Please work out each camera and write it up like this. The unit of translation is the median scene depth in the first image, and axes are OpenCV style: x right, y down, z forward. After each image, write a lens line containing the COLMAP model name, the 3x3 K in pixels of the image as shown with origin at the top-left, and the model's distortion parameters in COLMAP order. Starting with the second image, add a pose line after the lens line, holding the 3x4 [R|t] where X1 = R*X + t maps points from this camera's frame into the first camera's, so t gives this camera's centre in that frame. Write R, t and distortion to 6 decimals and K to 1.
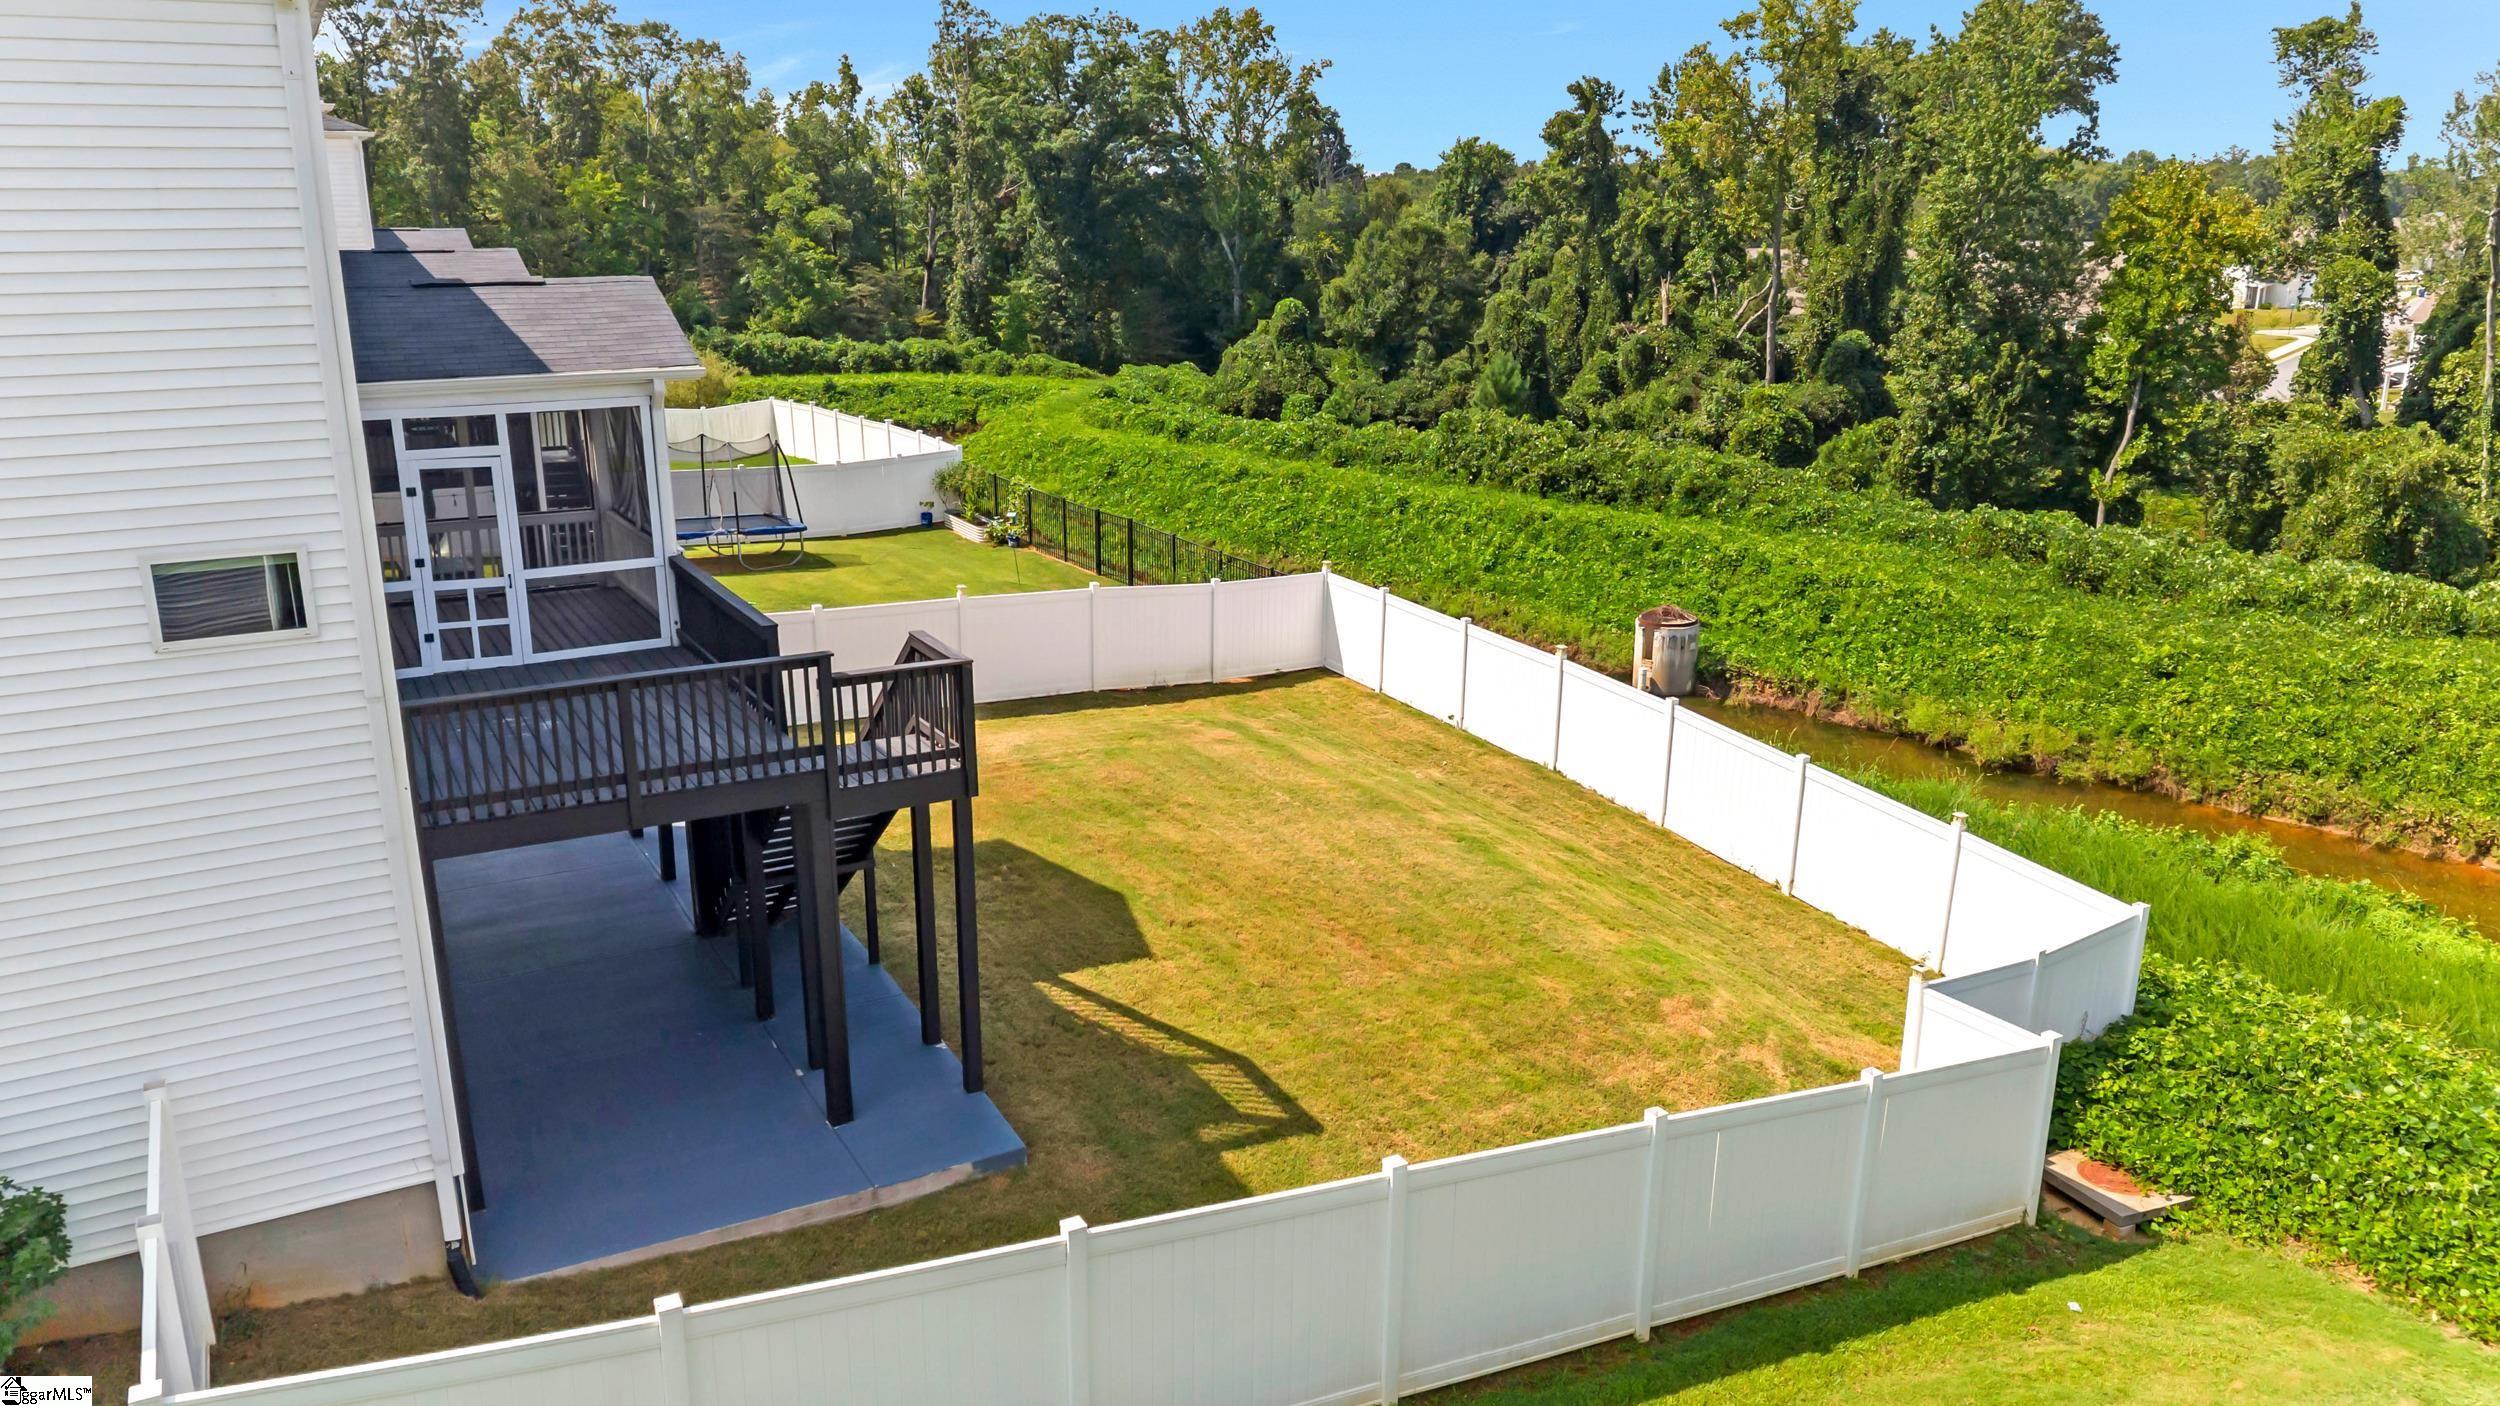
lens RADIAL K [[1710.2, 0, 1250.0], [0, 1710.2, 703.0], [0, 0, 1]] dist [-0.023002, 0.000023]
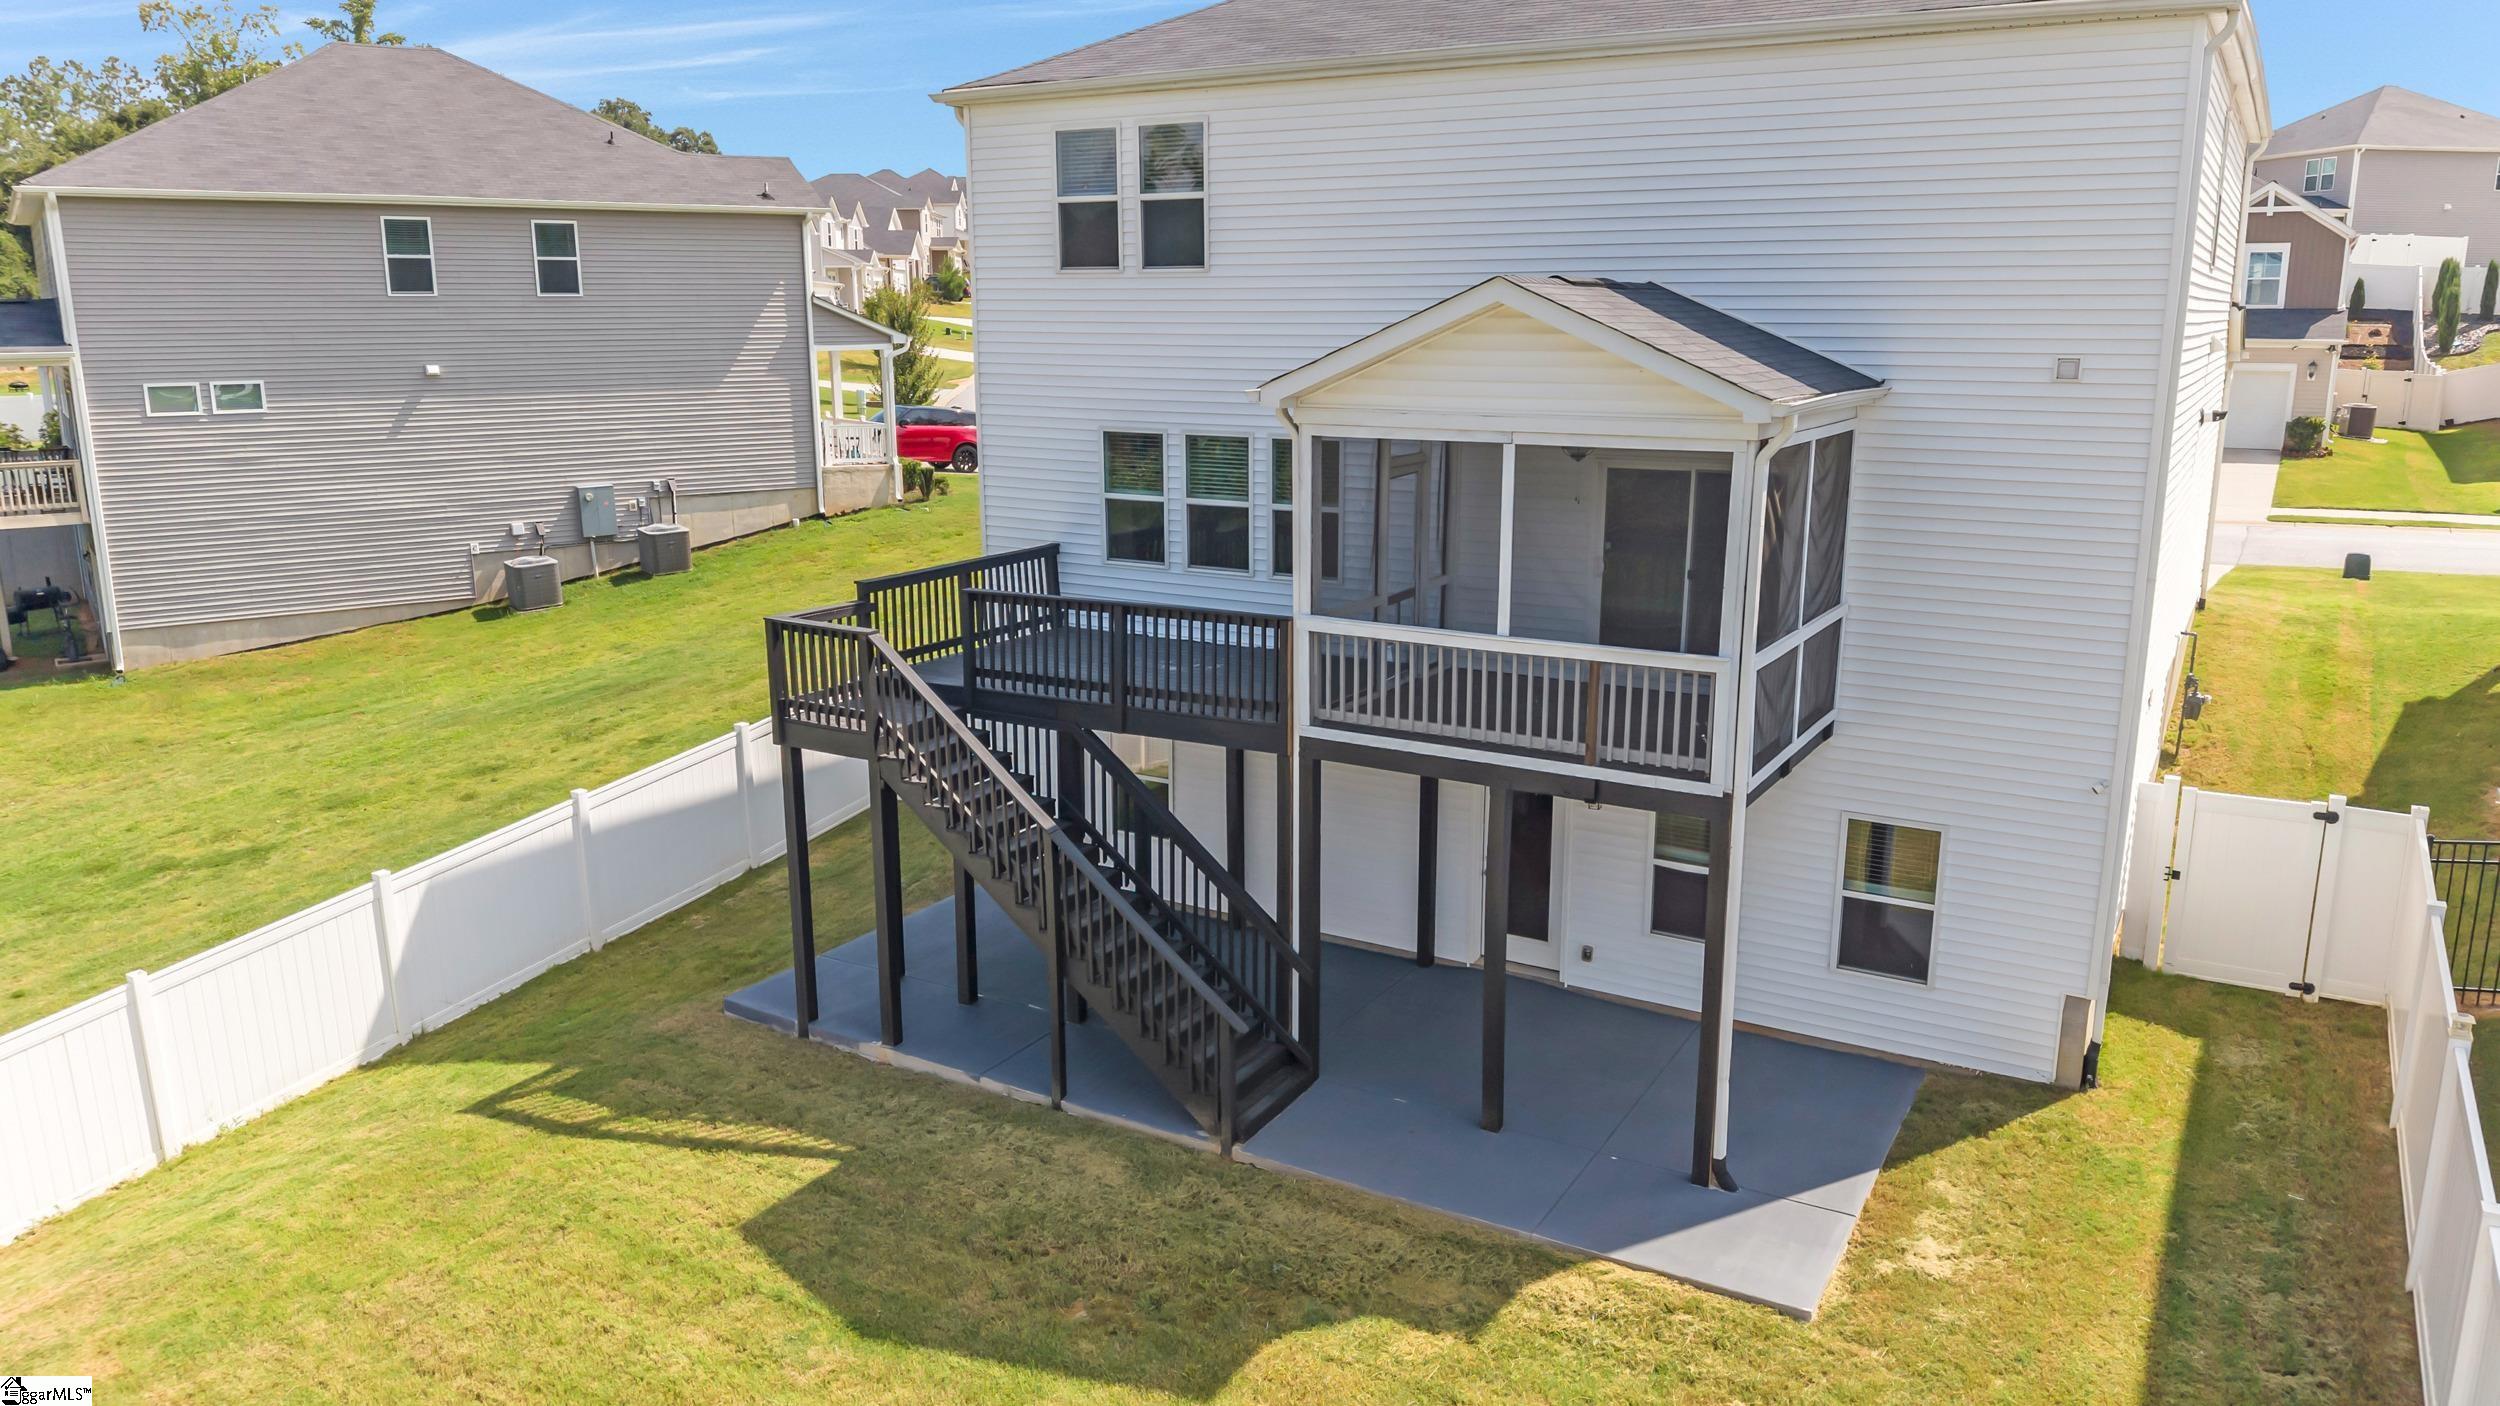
lens RADIAL K [[1758.8, 0, 1250.0], [0, 1758.8, 703.0], [0, 0, 1]] dist [-0.009319, -0.053358]
pose [[-0.872180, 0.102367, -0.478355, 0.026072], [-0.137425, 0.887208, 0.440427, -0.123229], [0.469486, 0.449869, -0.759737, 0.460758]]
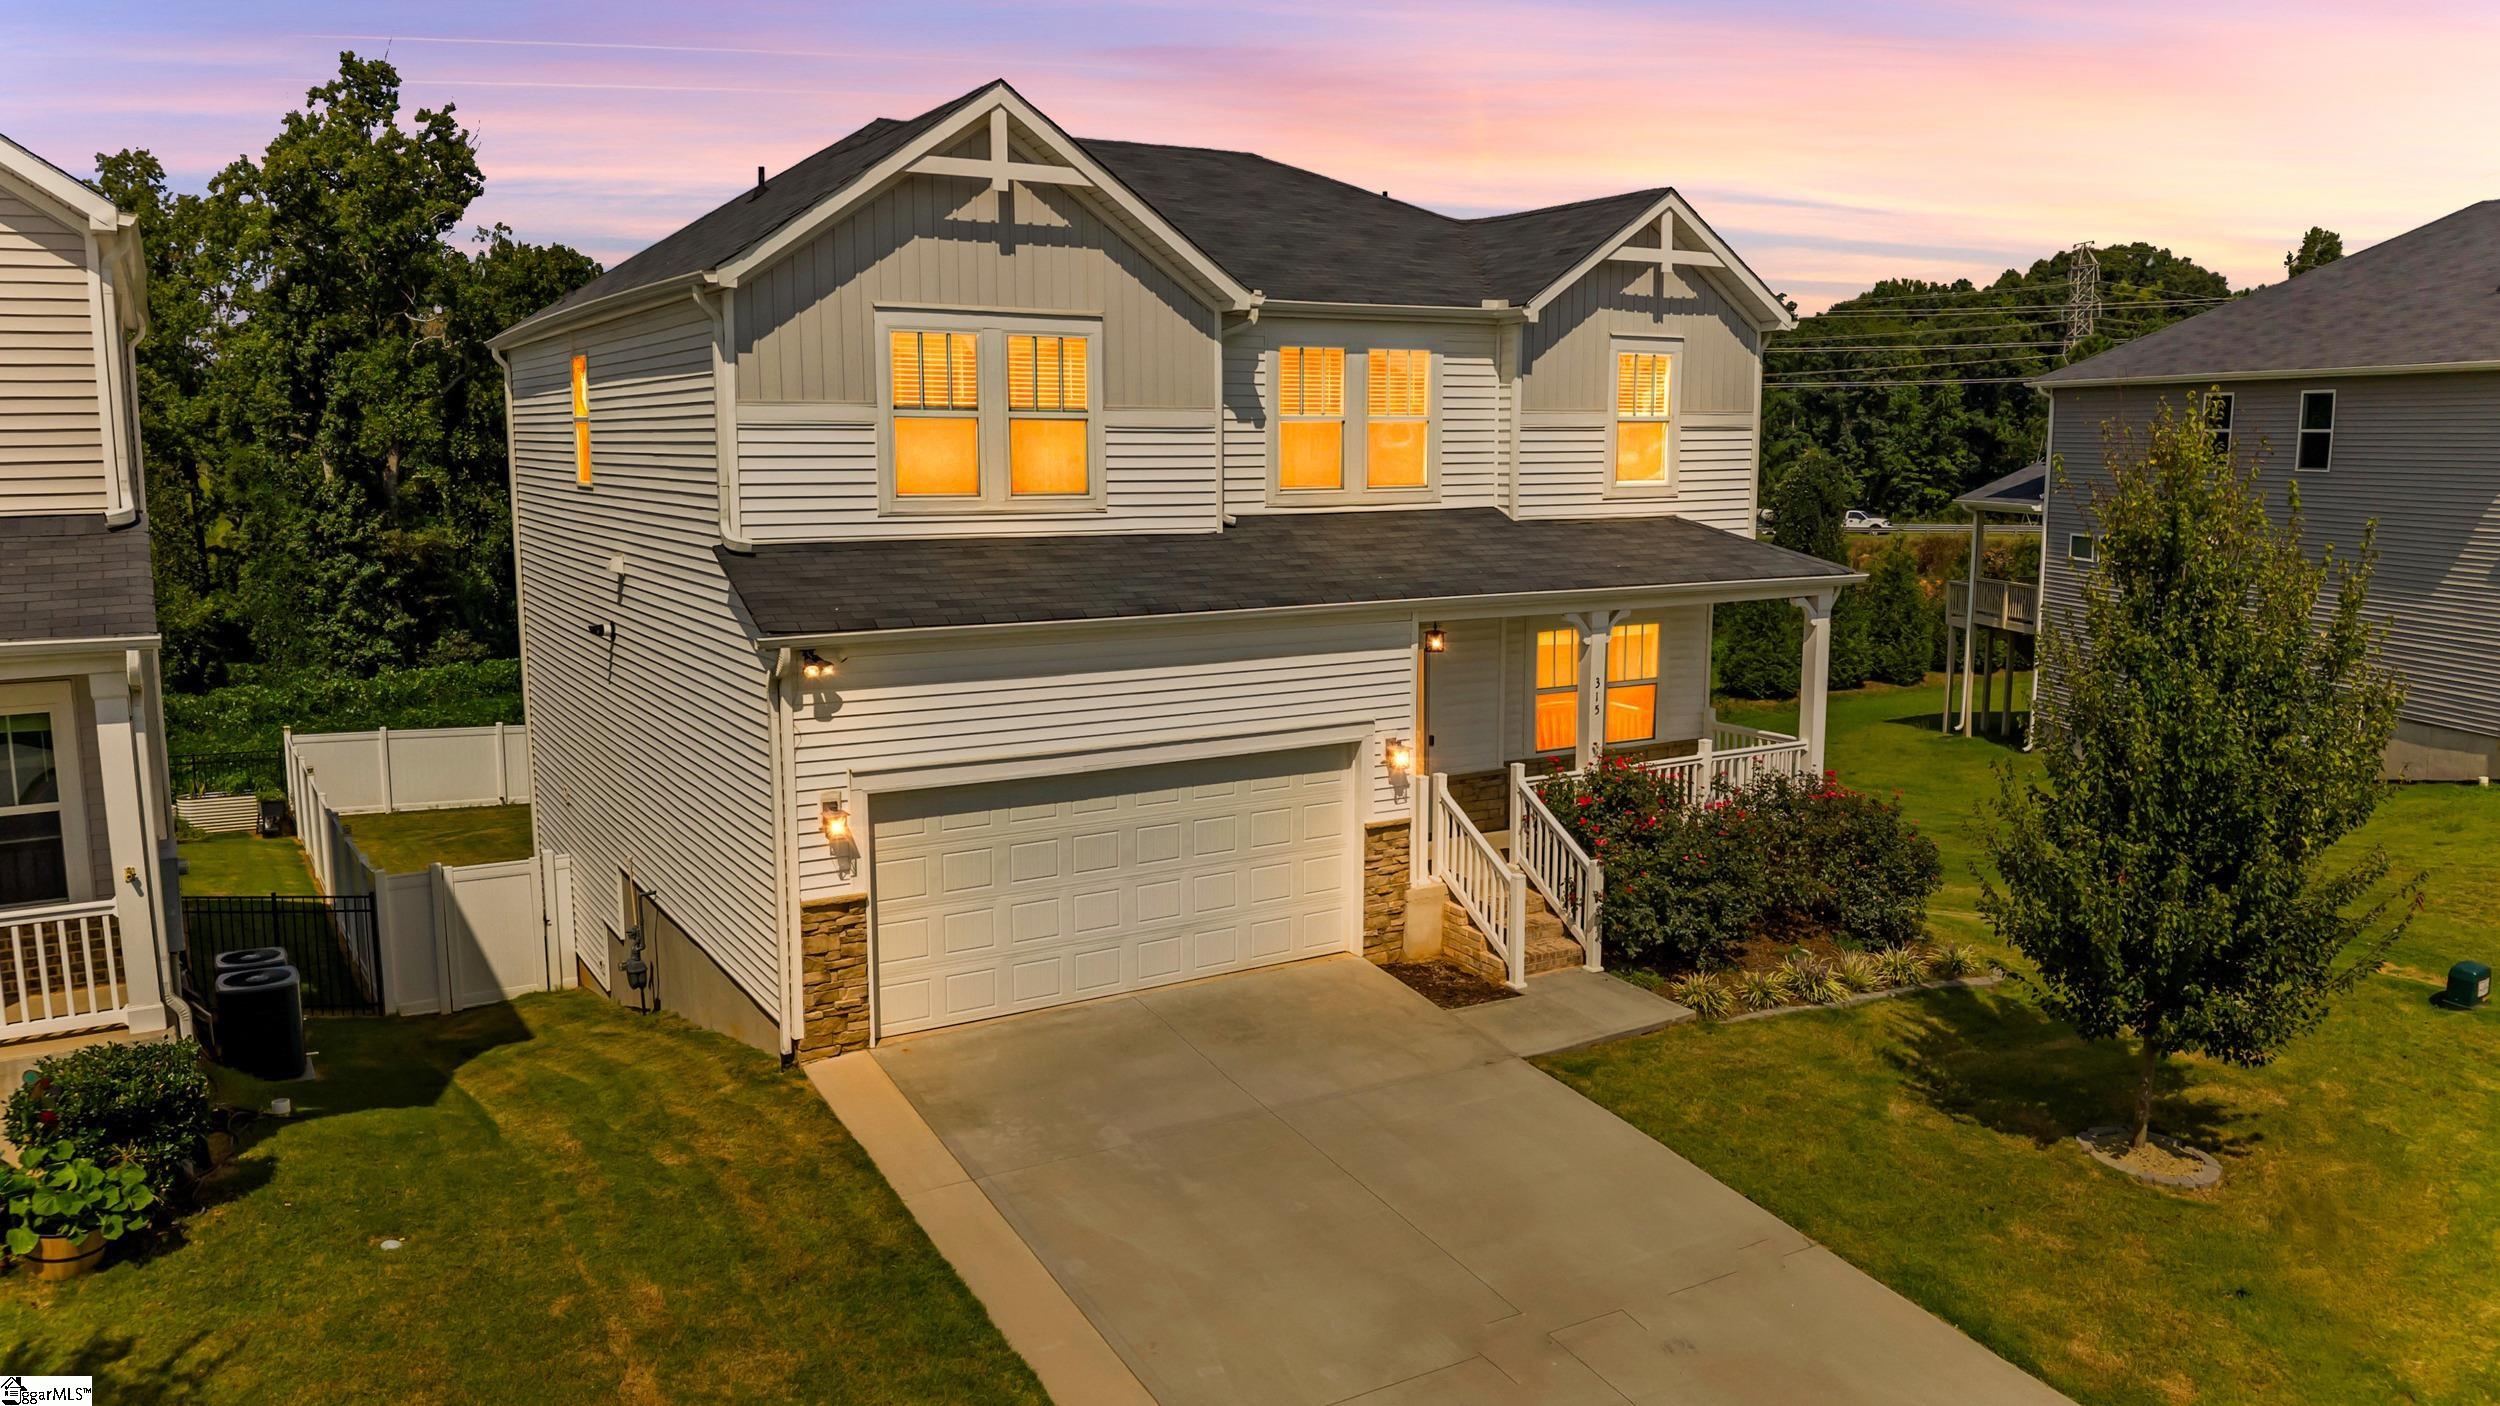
lens RADIAL K [[1758.8, 0, 1250.0], [0, 1758.8, 703.0], [0, 0, 1]] dist [-0.009319, -0.053358]
pose [[-0.020055, -0.147572, 0.988848, -0.578584], [0.263640, 0.953261, 0.147608, -0.051943], [-0.964413, 0.263660, 0.019788, 0.170745]]
